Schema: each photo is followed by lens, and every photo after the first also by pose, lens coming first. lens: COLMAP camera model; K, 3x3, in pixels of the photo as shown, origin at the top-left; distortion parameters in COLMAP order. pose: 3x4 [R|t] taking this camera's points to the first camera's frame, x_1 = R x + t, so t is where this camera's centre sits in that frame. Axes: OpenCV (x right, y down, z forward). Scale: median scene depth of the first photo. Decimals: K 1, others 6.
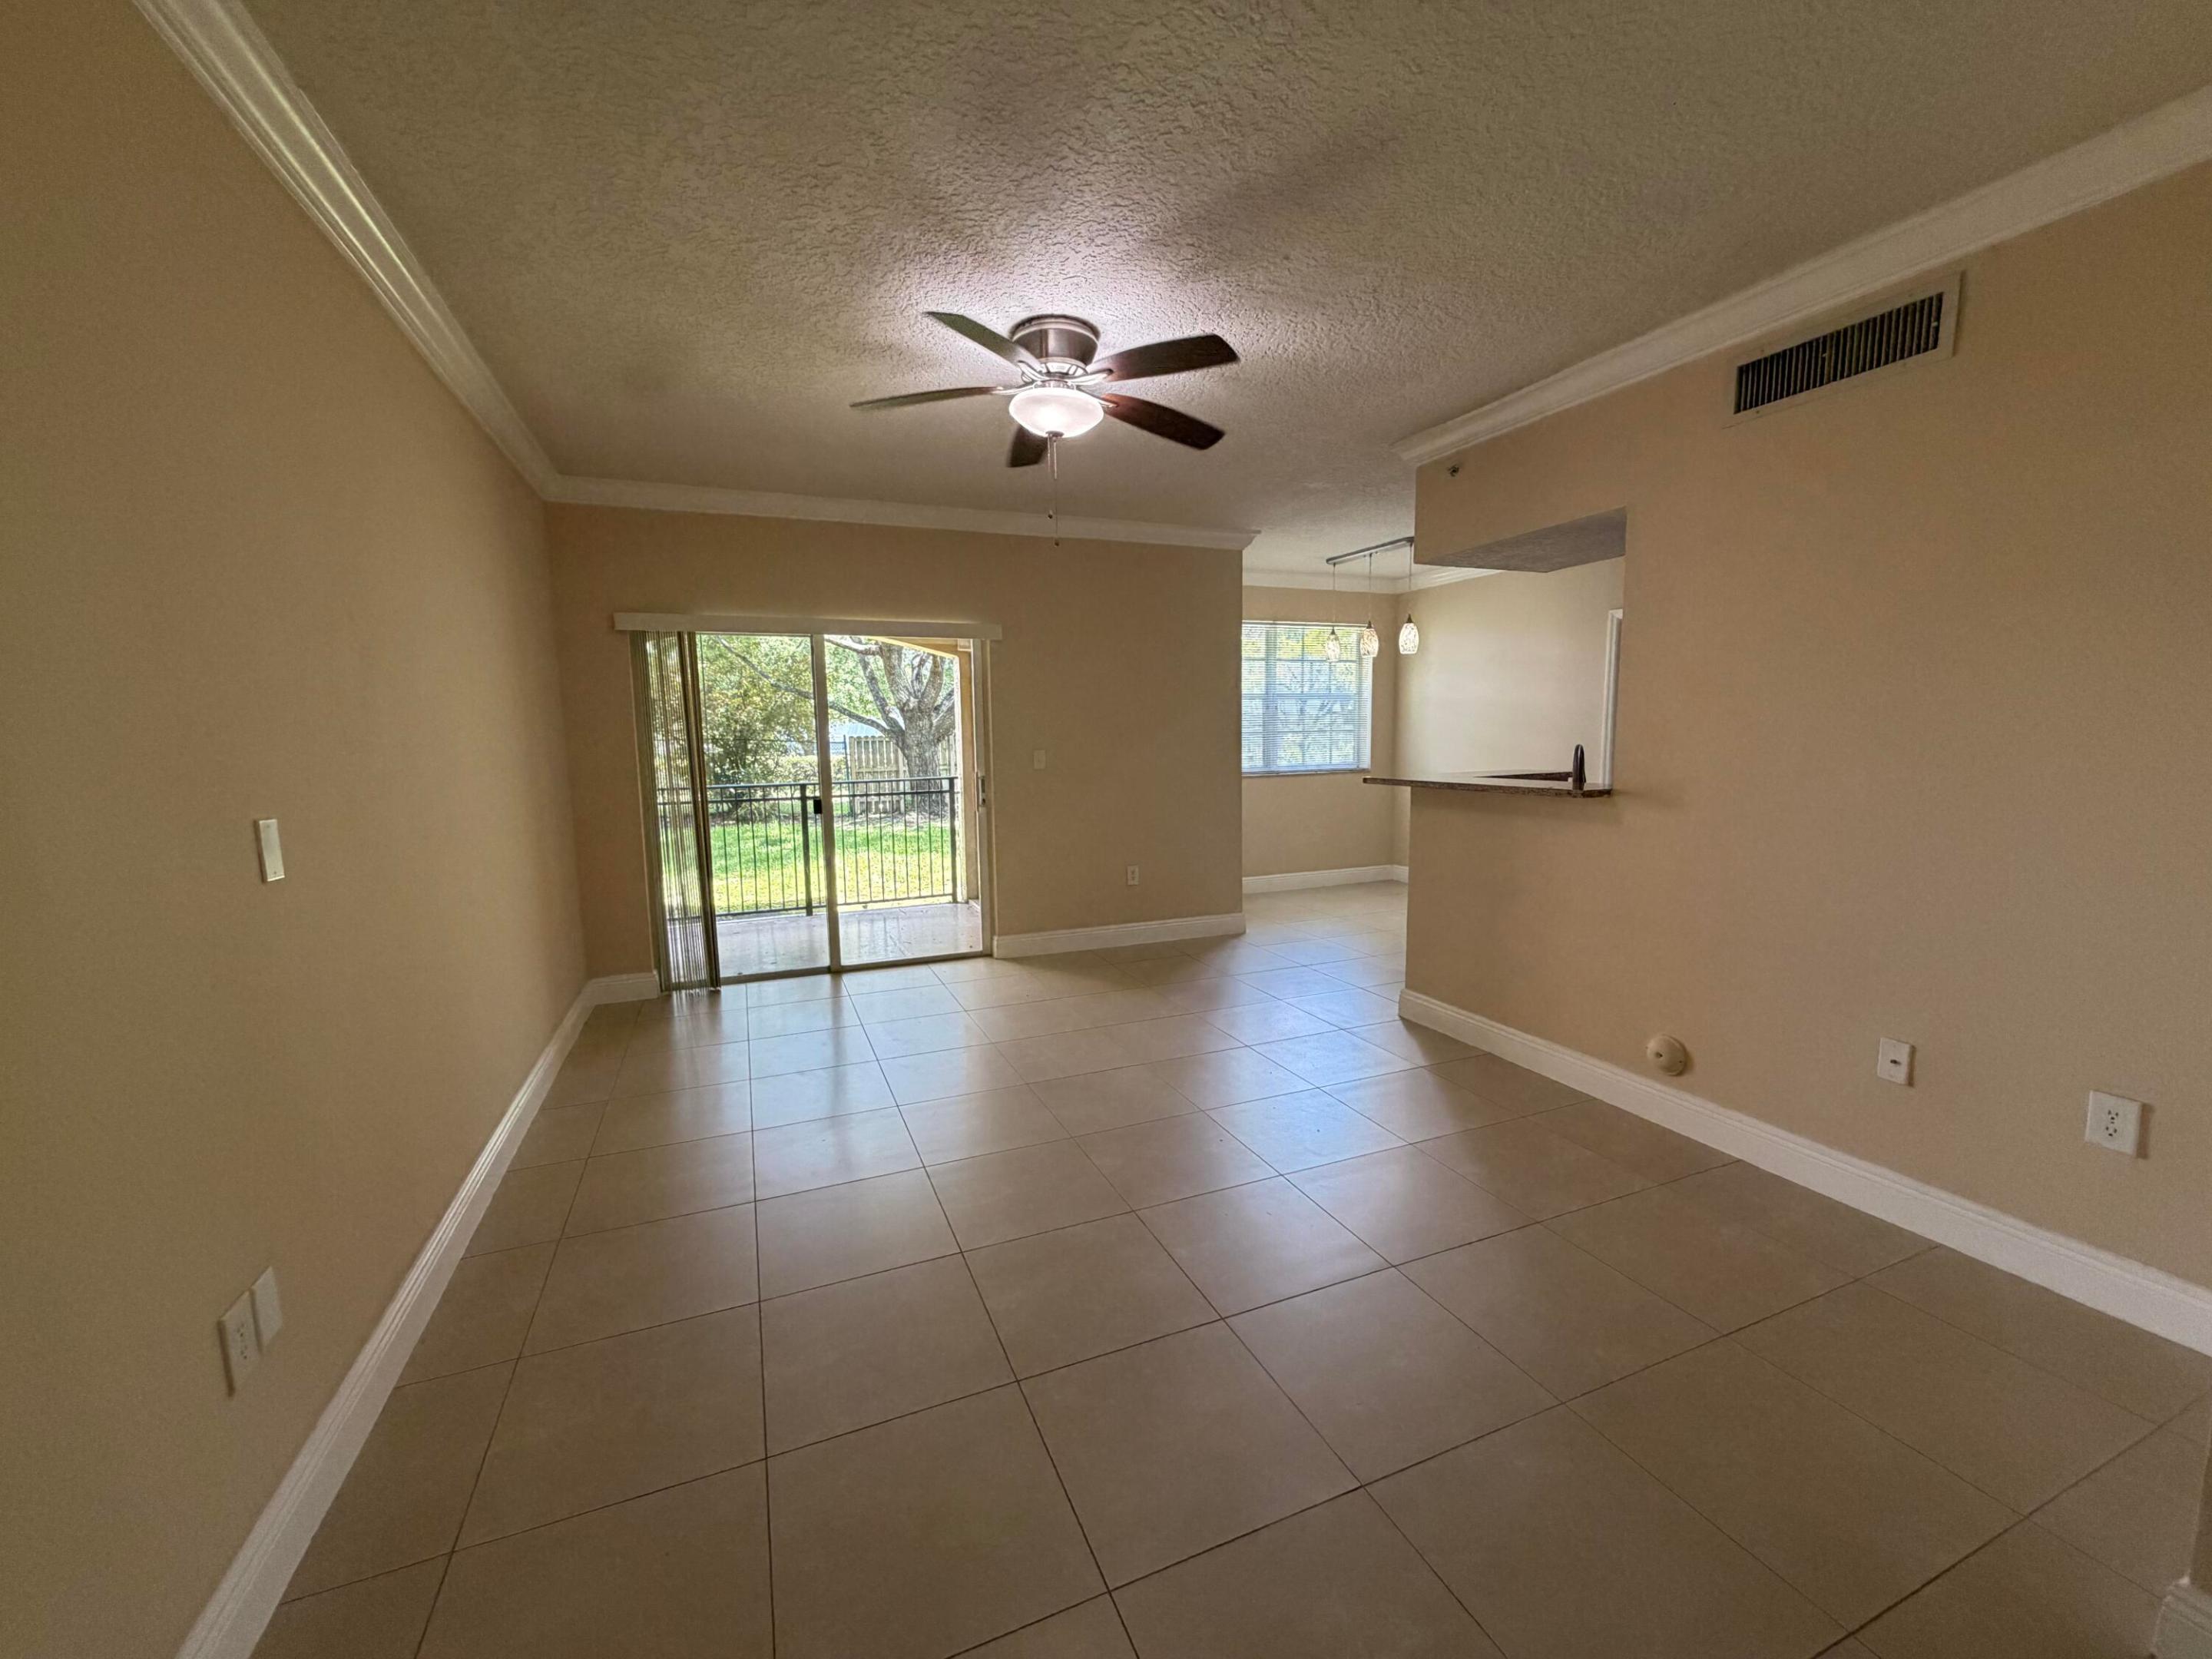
lens RADIAL K [[880.3, 0, 1100.6], [0, 880.3, 827.2], [0, 0, 1]] dist [-0.002265, 0.001180]
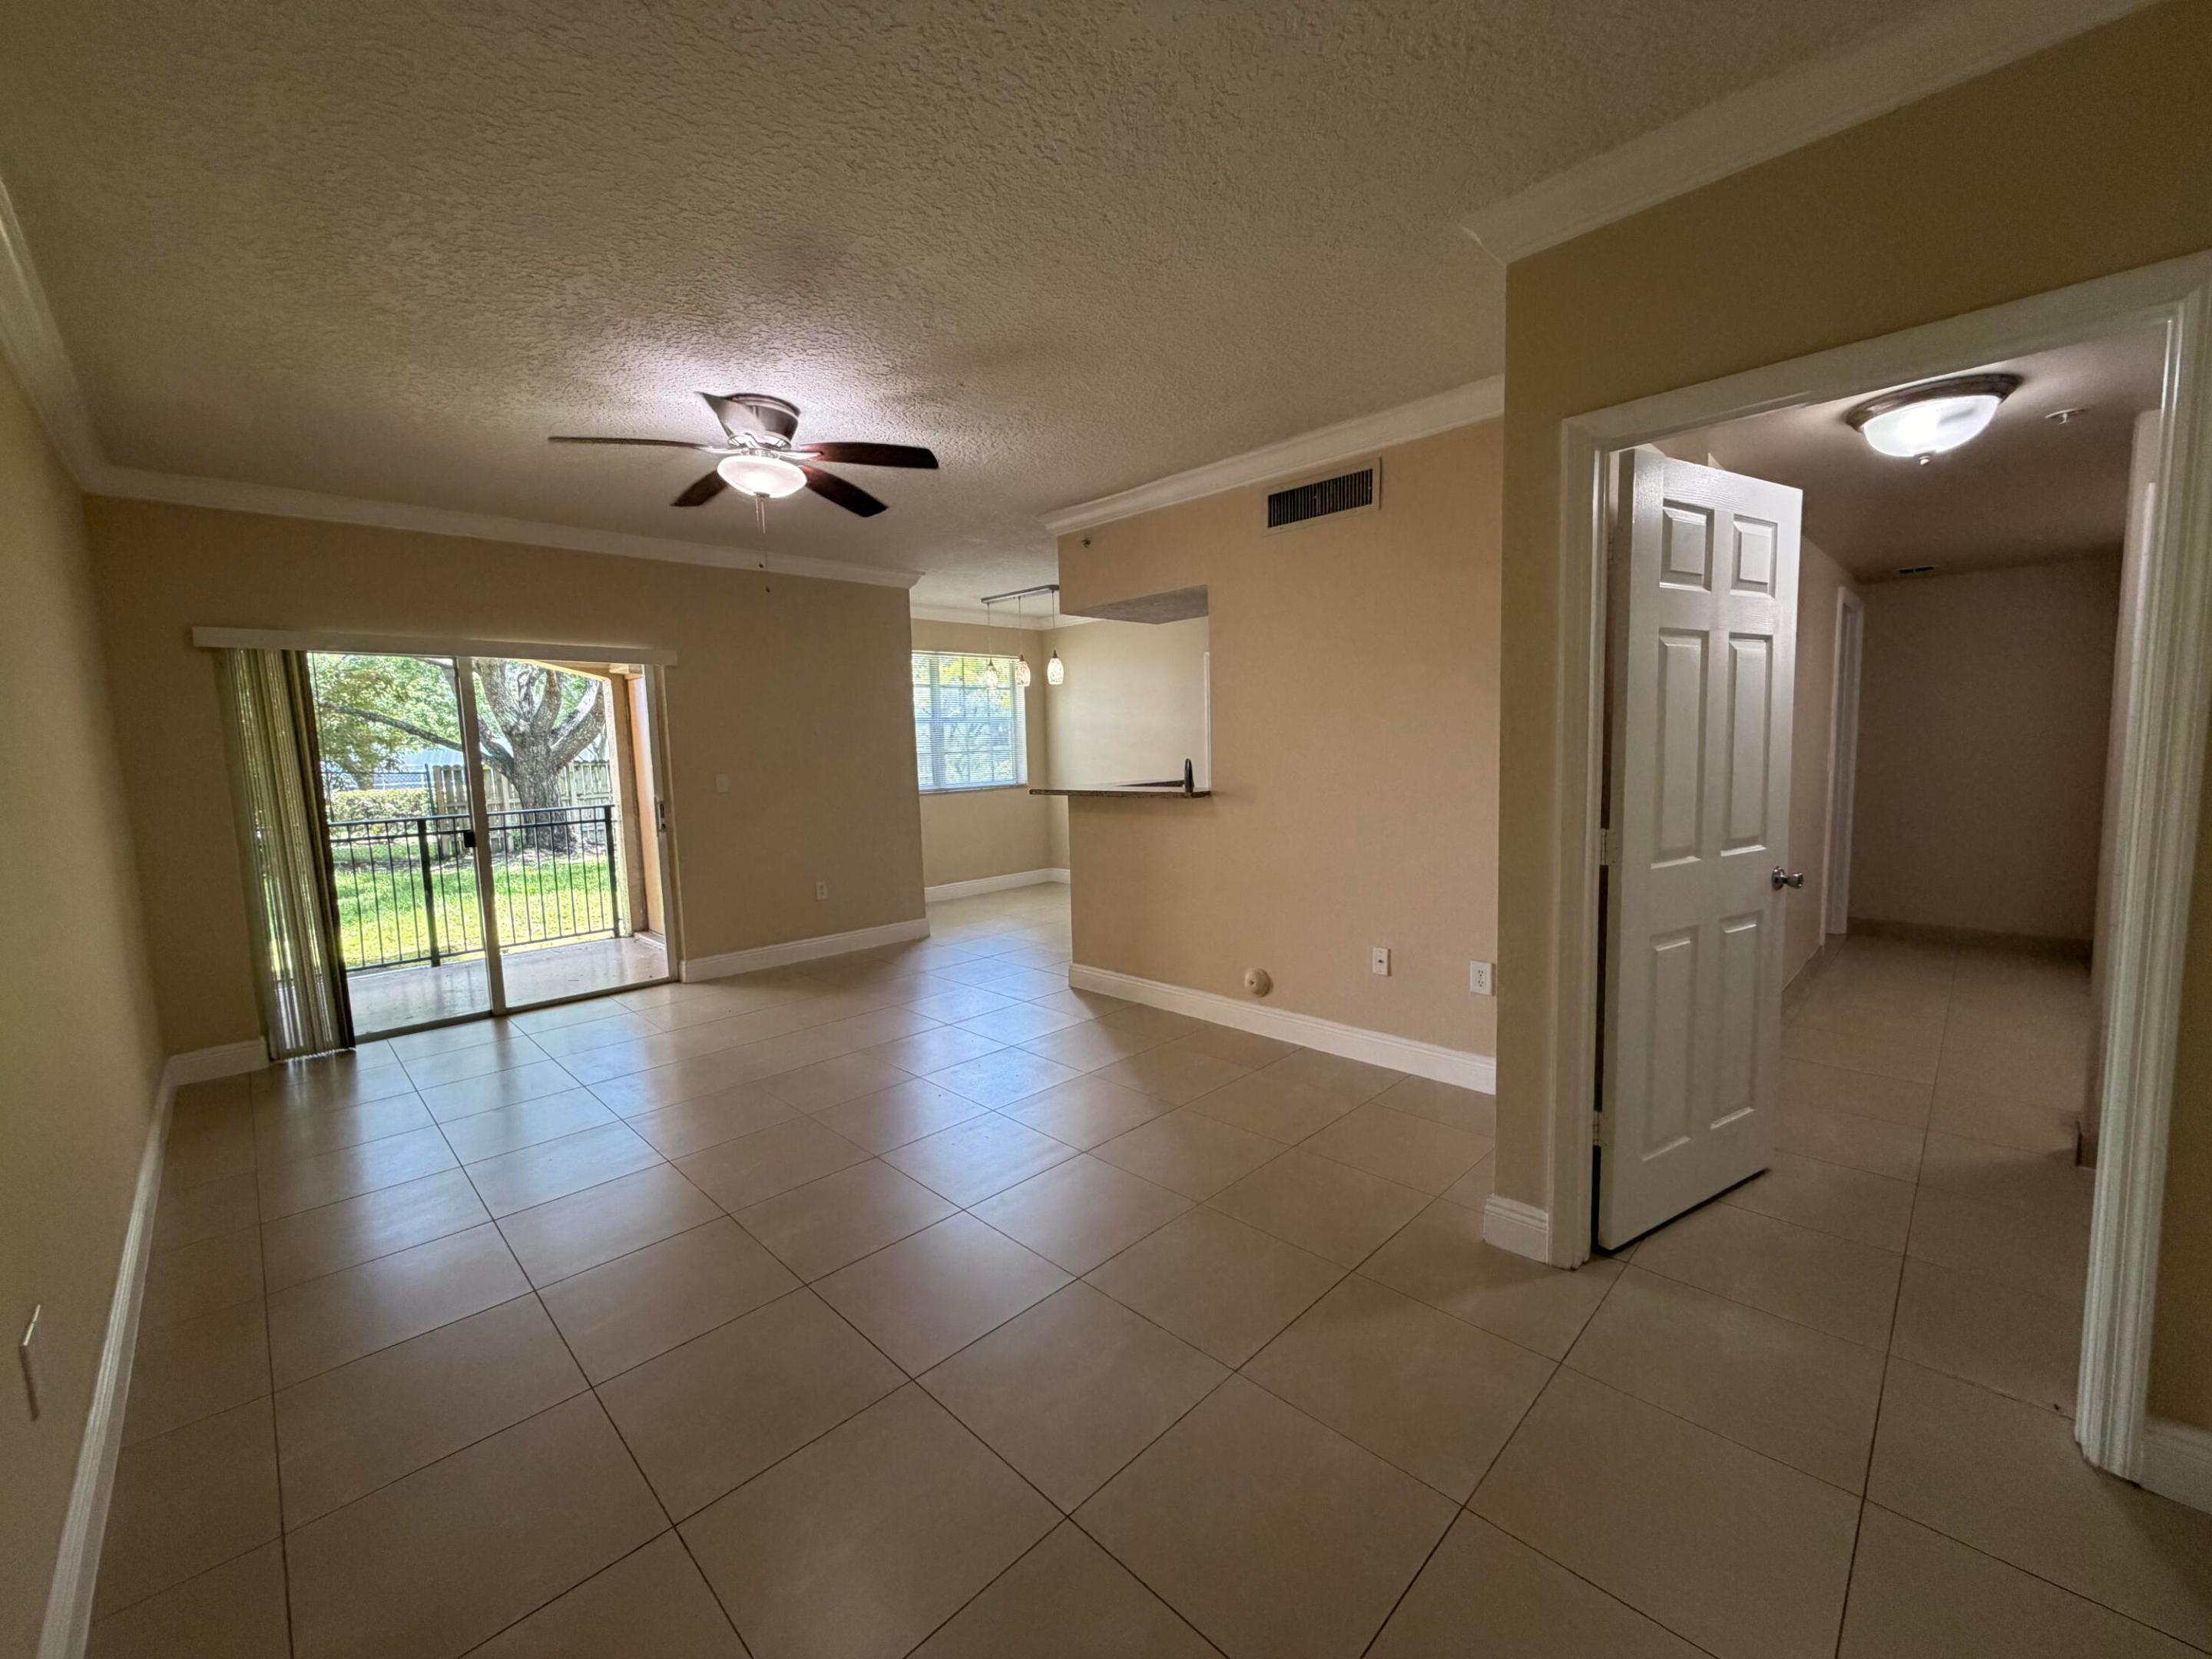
lens RADIAL K [[880.3, 0, 1104.1], [0, 880.3, 829.3], [0, 0, 1]] dist [-0.002265, 0.001180]
pose [[0.923116, -0.048618, 0.381437, -0.051696], [0.056611, 0.998349, -0.009756, 0.011458], [-0.380332, 0.030600, 0.924344, -0.108899]]
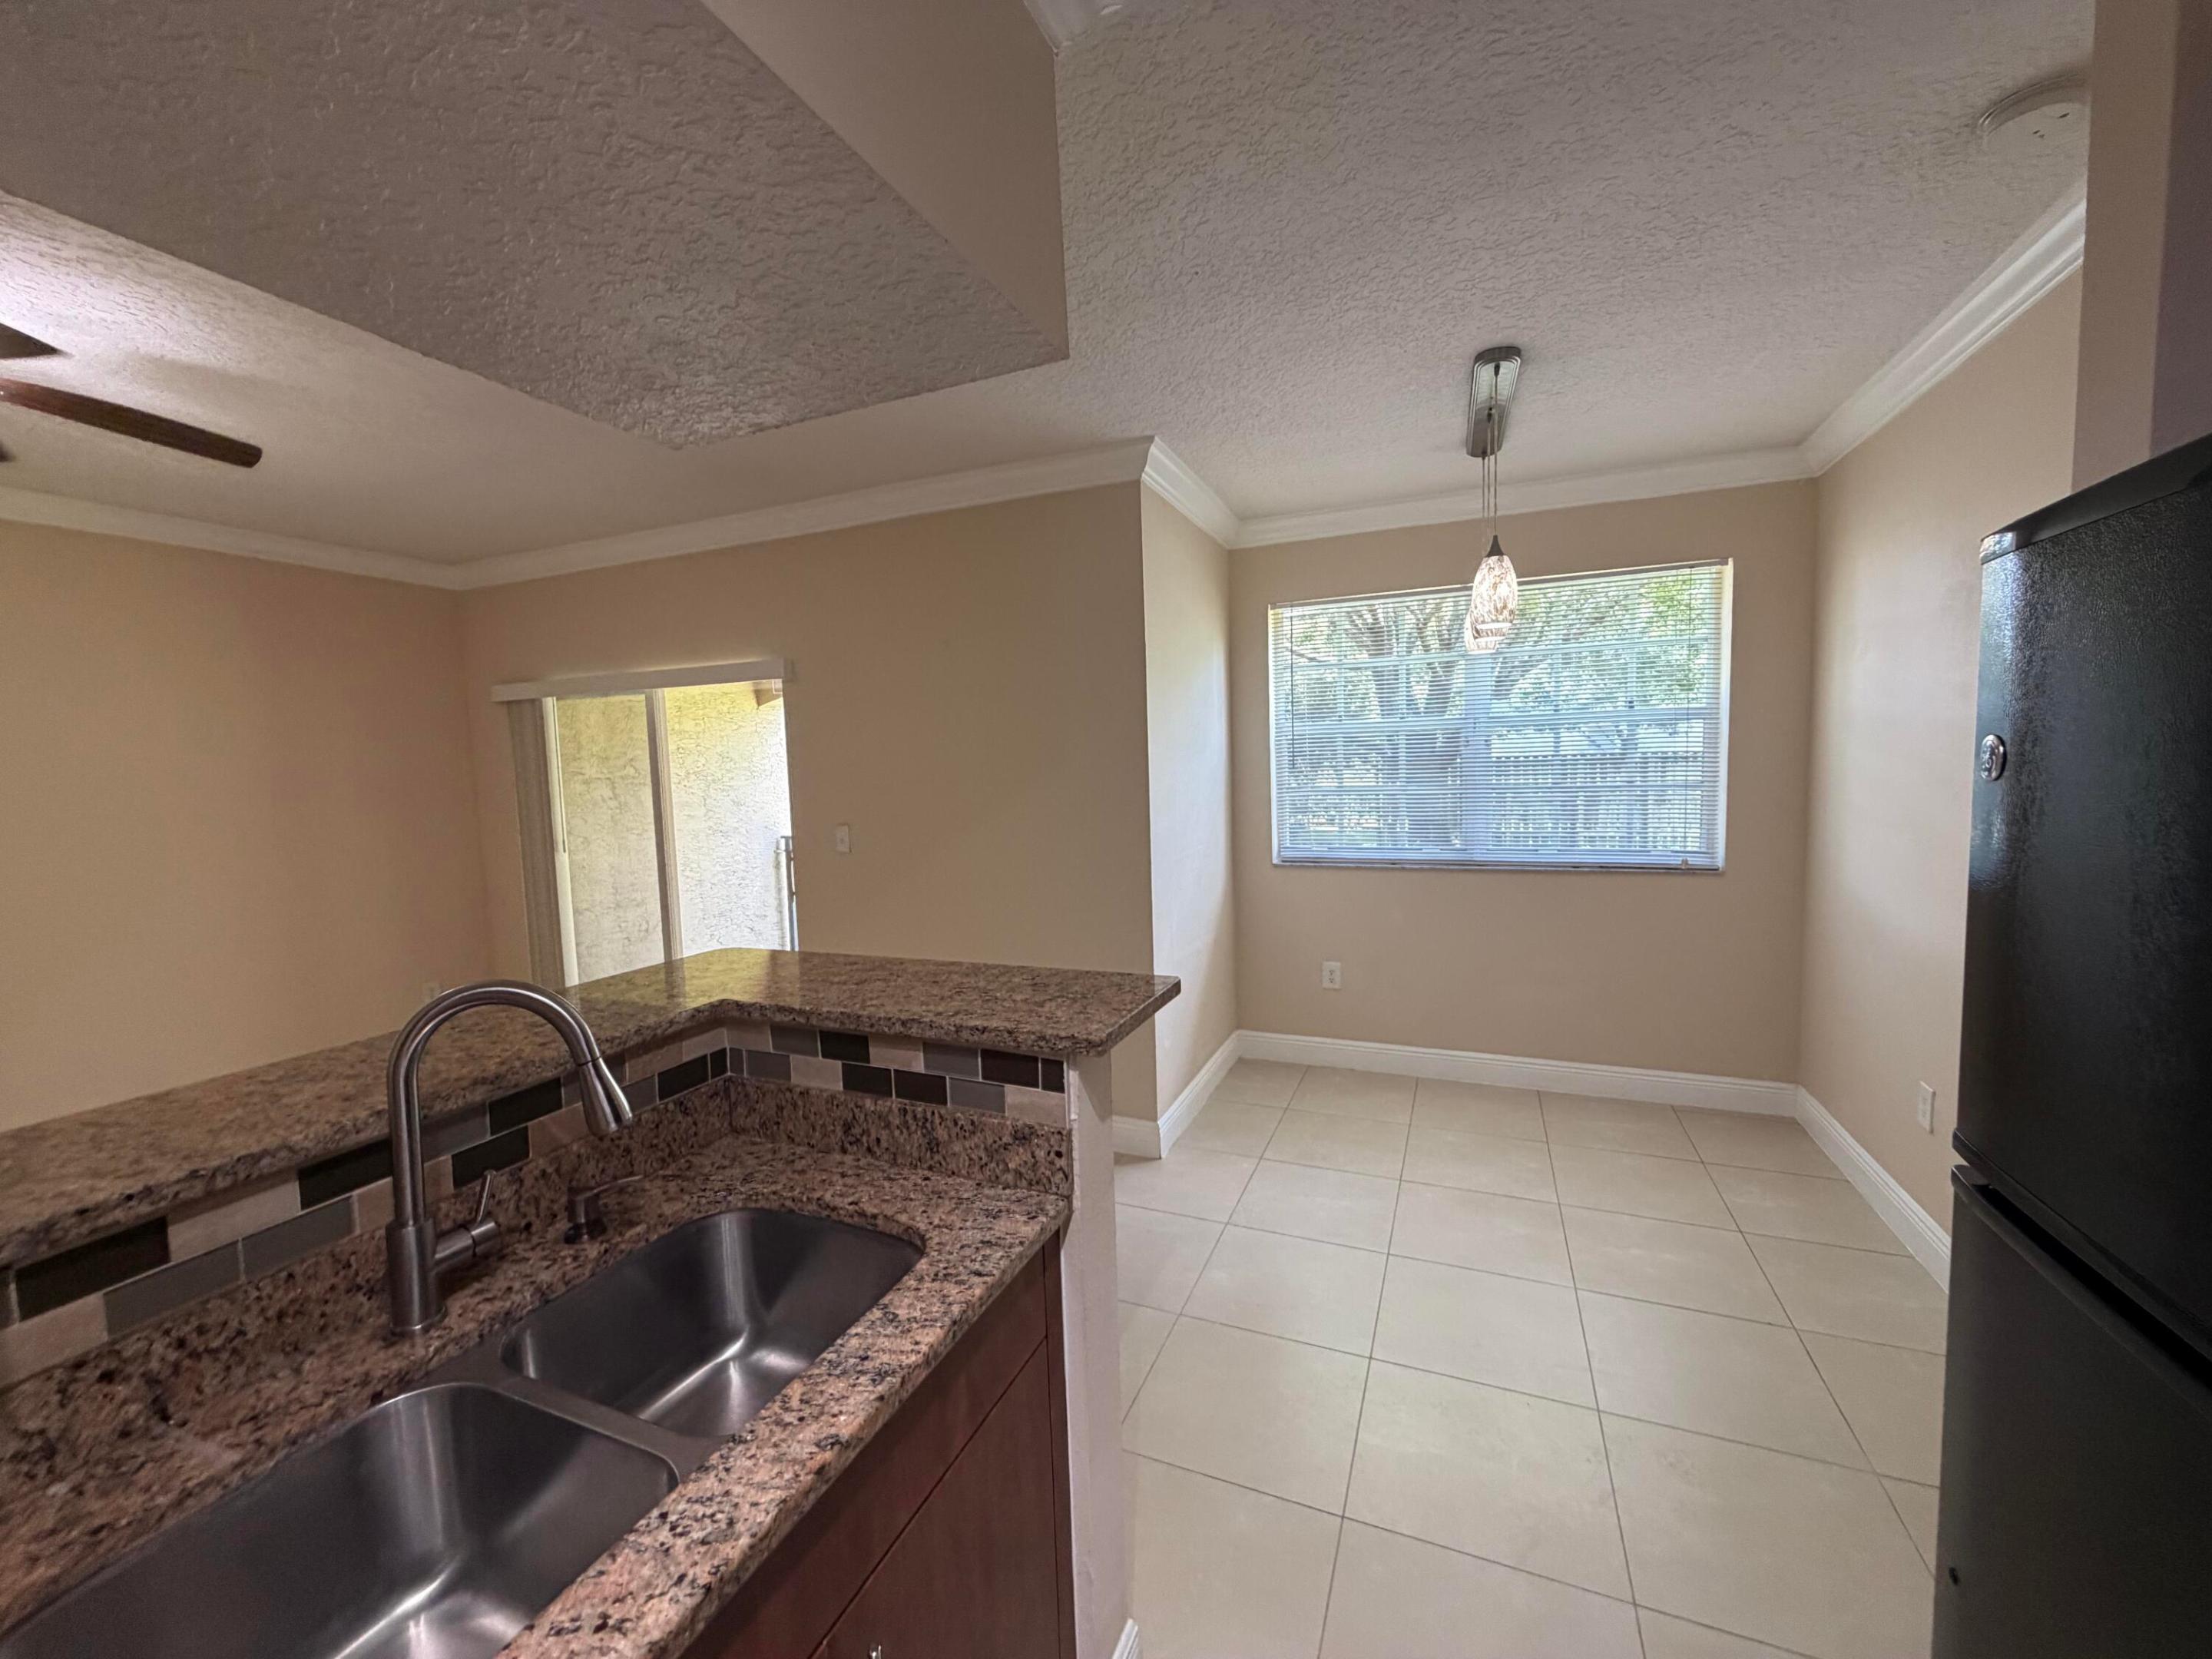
lens RADIAL K [[880.3, 0, 1097.8], [0, 880.3, 831.8], [0, 0, 1]] dist [-0.002265, 0.001180]
pose [[0.699072, 0.050835, -0.713242, 0.589277], [-0.062049, 0.998020, 0.010315, -0.101671], [0.712354, 0.037045, 0.700842, 0.638366]]
